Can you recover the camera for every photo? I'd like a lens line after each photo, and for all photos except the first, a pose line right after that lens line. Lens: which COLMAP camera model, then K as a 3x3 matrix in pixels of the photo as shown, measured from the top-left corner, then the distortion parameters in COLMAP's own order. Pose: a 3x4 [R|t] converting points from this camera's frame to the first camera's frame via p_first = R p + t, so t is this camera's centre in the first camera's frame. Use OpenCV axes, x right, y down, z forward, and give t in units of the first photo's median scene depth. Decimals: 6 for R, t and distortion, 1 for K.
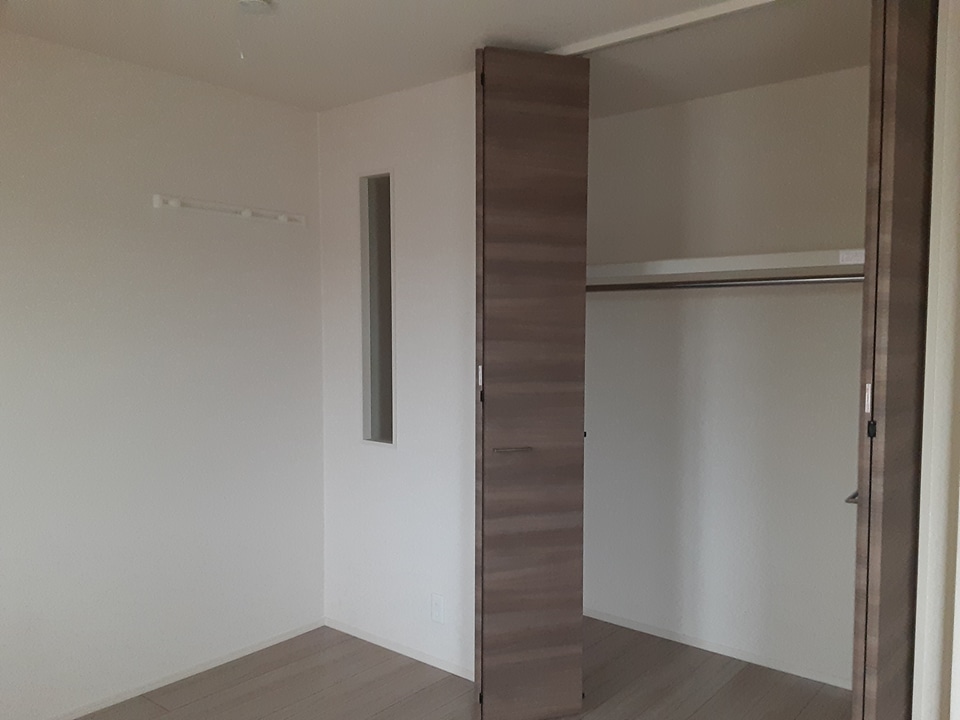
lens RADIAL K [[770.6, 0, 477.1], [0, 770.6, 361.1], [0, 0, 1]] dist [0.034895, -0.025333]
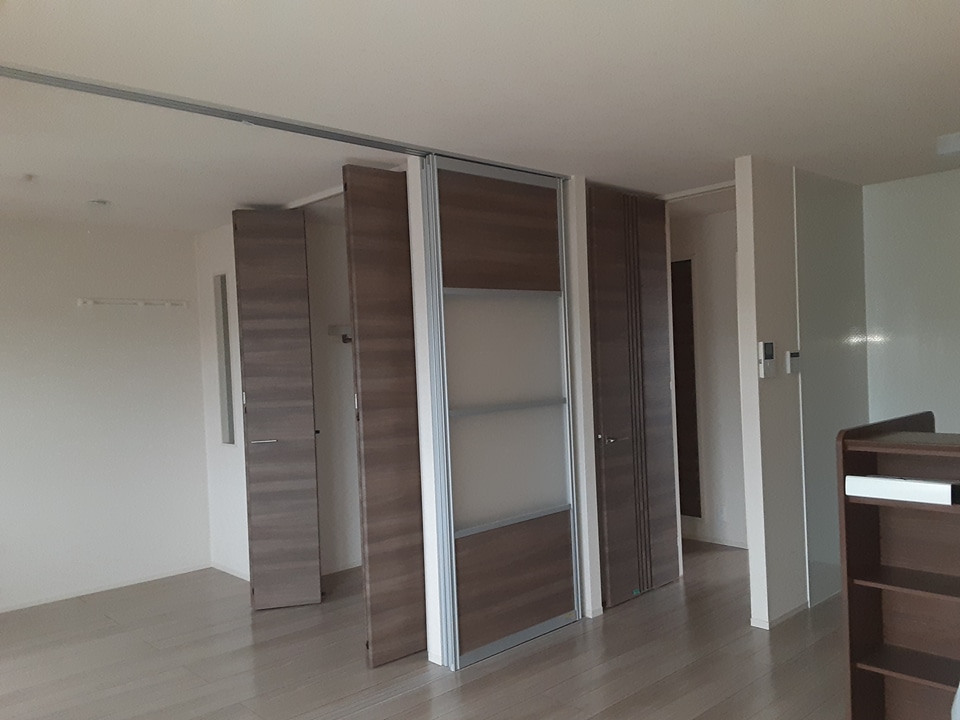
lens RADIAL K [[770.6, 0, 483.0], [0, 770.6, 361.4], [0, 0, 1]] dist [0.034895, -0.025333]
pose [[0.990509, -0.038518, -0.131943, 0.739484], [0.033063, 0.998516, -0.043284, 0.028633], [0.133414, 0.038511, 0.990312, -0.609721]]
